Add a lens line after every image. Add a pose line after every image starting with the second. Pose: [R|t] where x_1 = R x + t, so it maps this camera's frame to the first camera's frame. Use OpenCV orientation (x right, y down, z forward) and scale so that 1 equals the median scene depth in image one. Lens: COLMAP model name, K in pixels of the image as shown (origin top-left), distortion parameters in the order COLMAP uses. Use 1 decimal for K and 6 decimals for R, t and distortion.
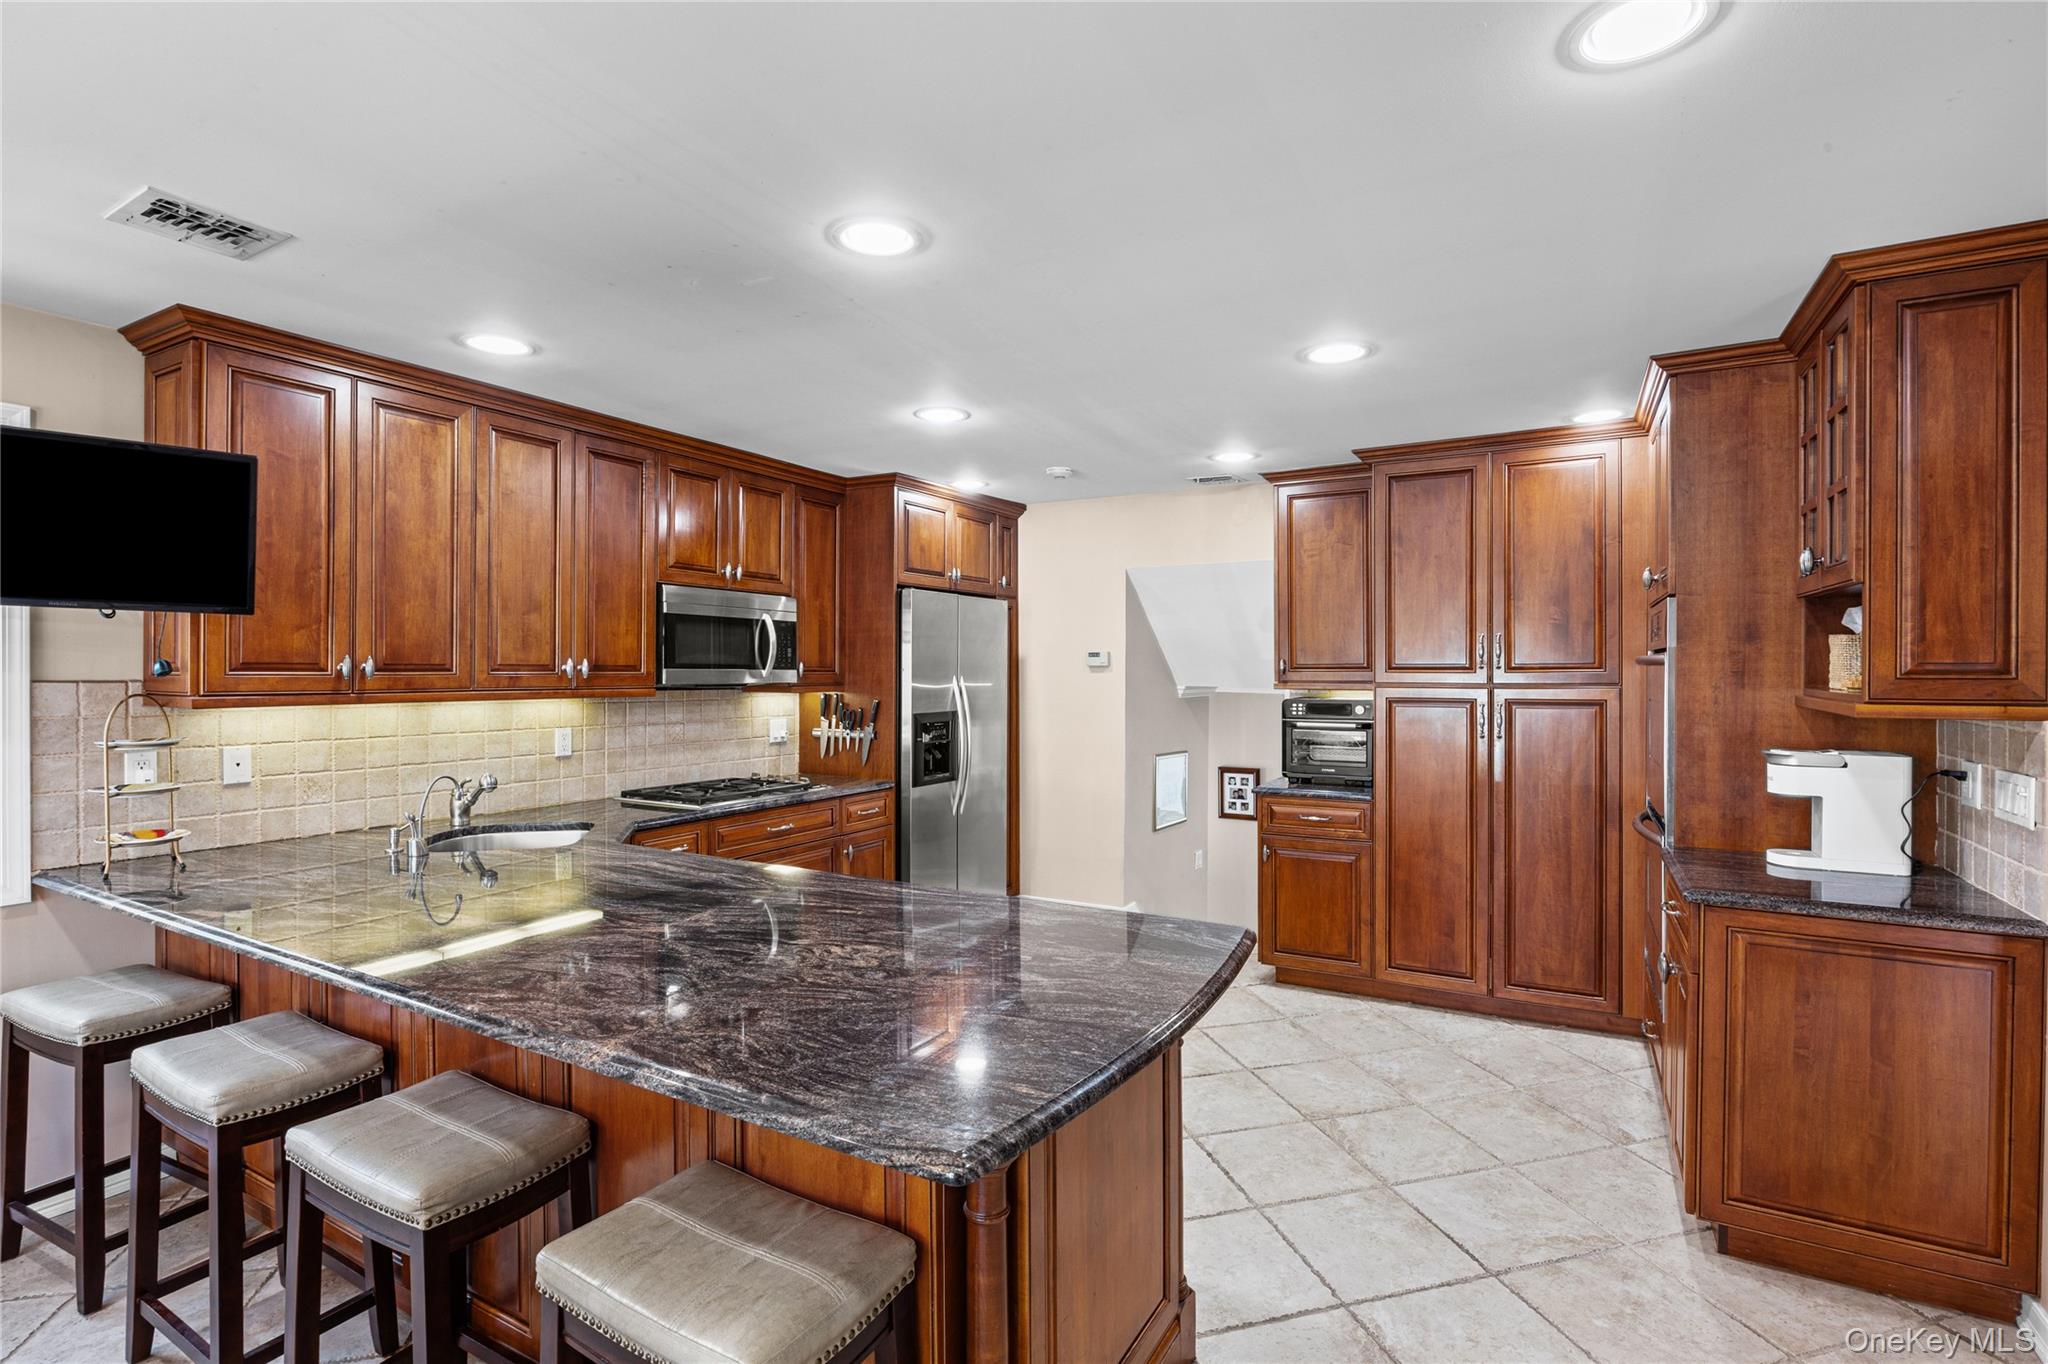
lens RADIAL K [[965.6, 0, 1023.6], [0, 965.6, 674.1], [0, 0, 1]] dist [-0.012333, -0.000766]
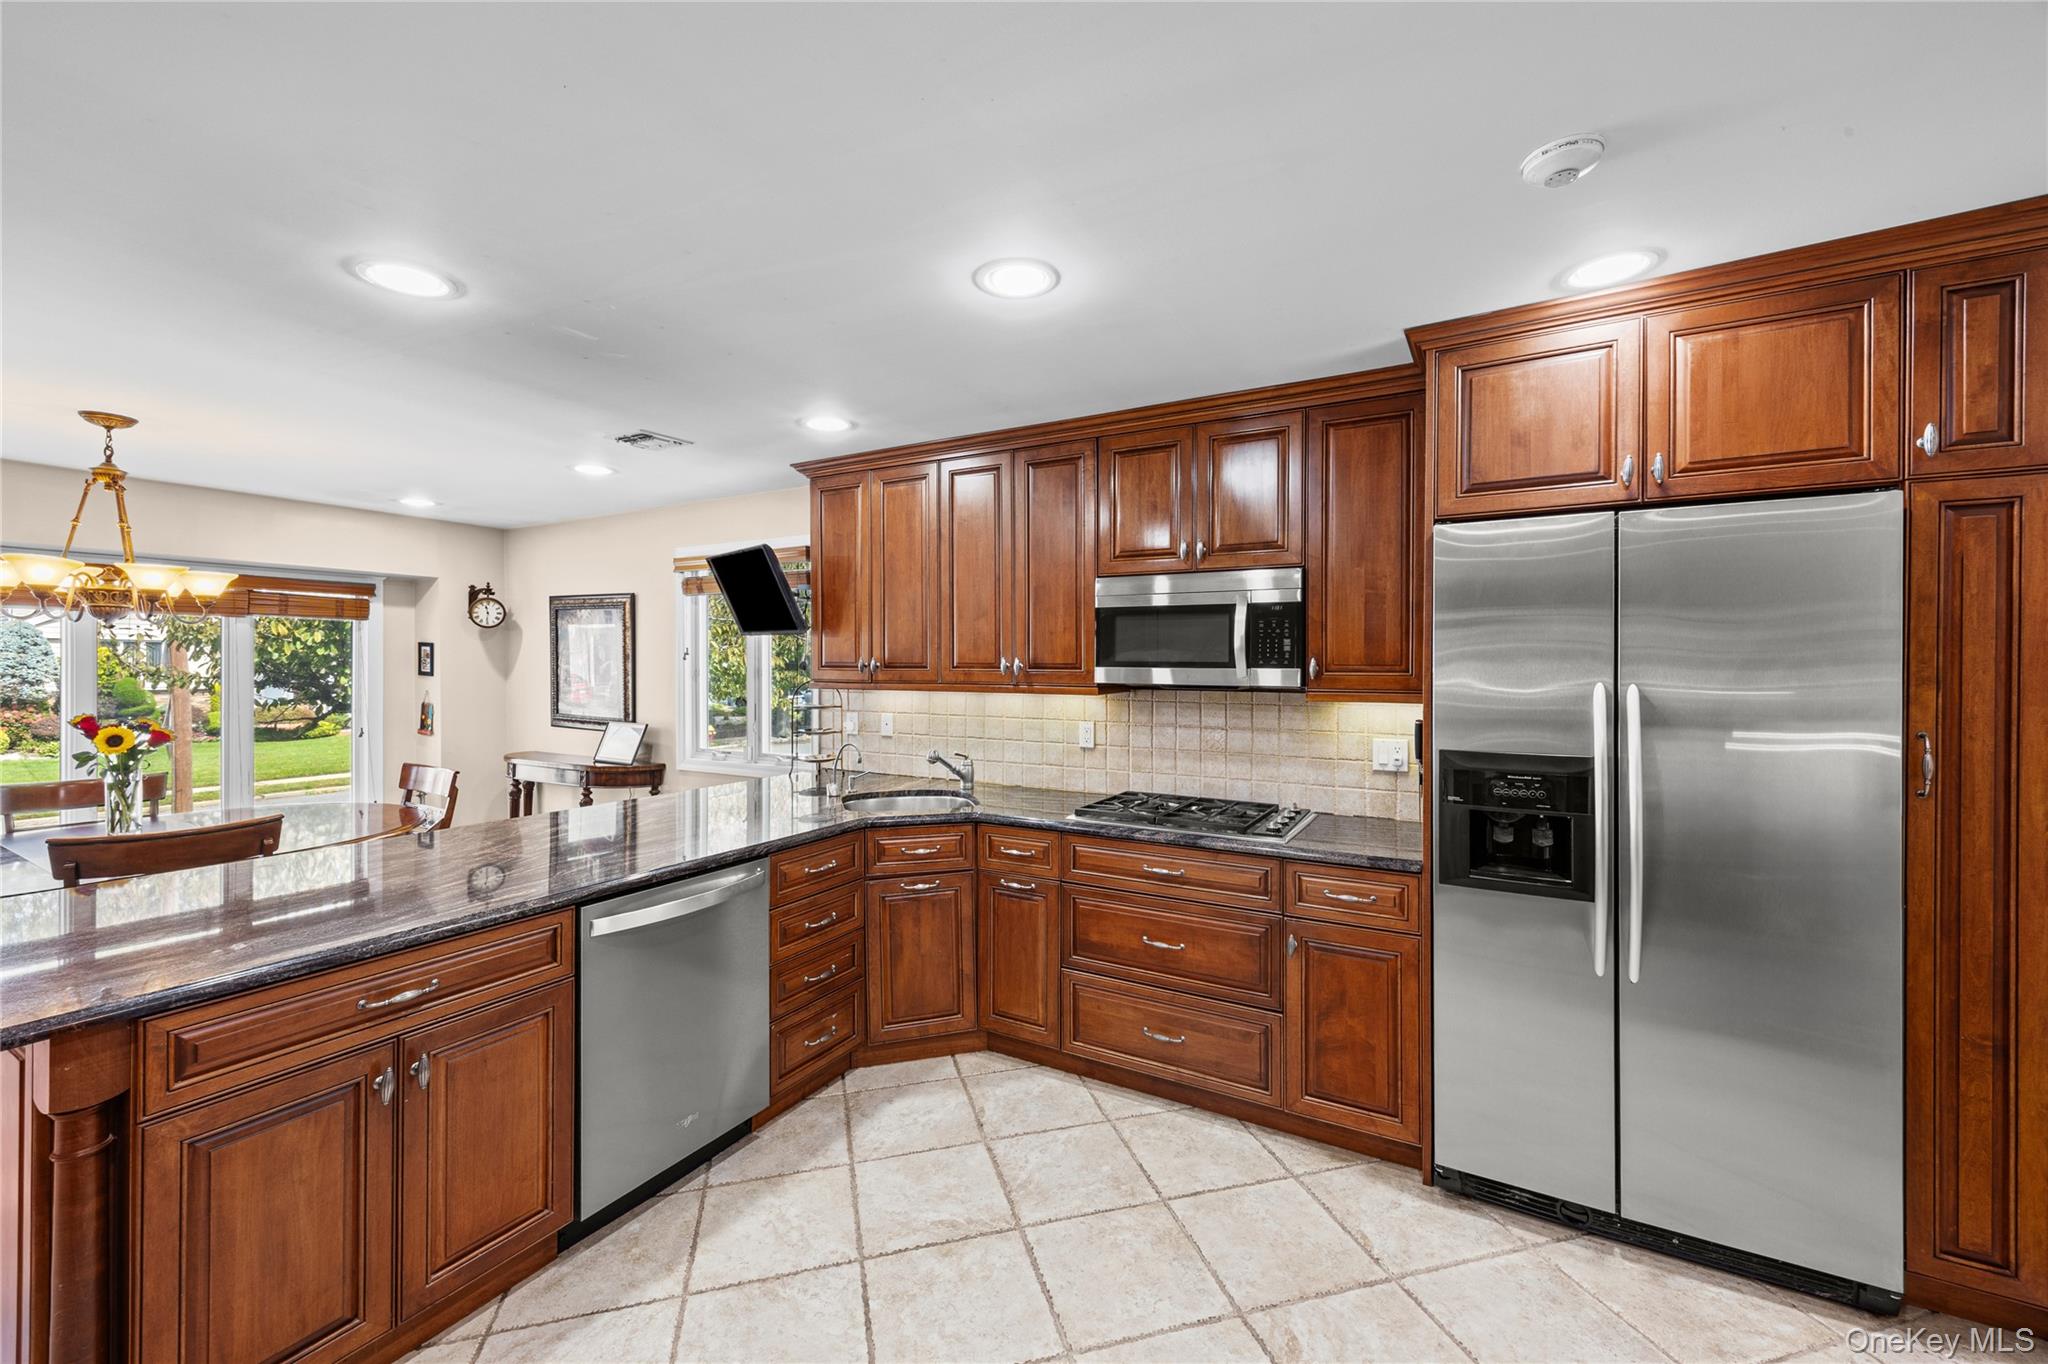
lens RADIAL K [[806.8, 0, 1017.9], [0, 806.8, 667.6], [0, 0, 1]] dist [0.001500, -0.000489]
pose [[0.006264, 0.006194, -0.999961, 0.545311], [-0.005687, 0.999965, 0.006158, -0.011775], [0.999964, 0.005648, 0.006299, 1.189734]]
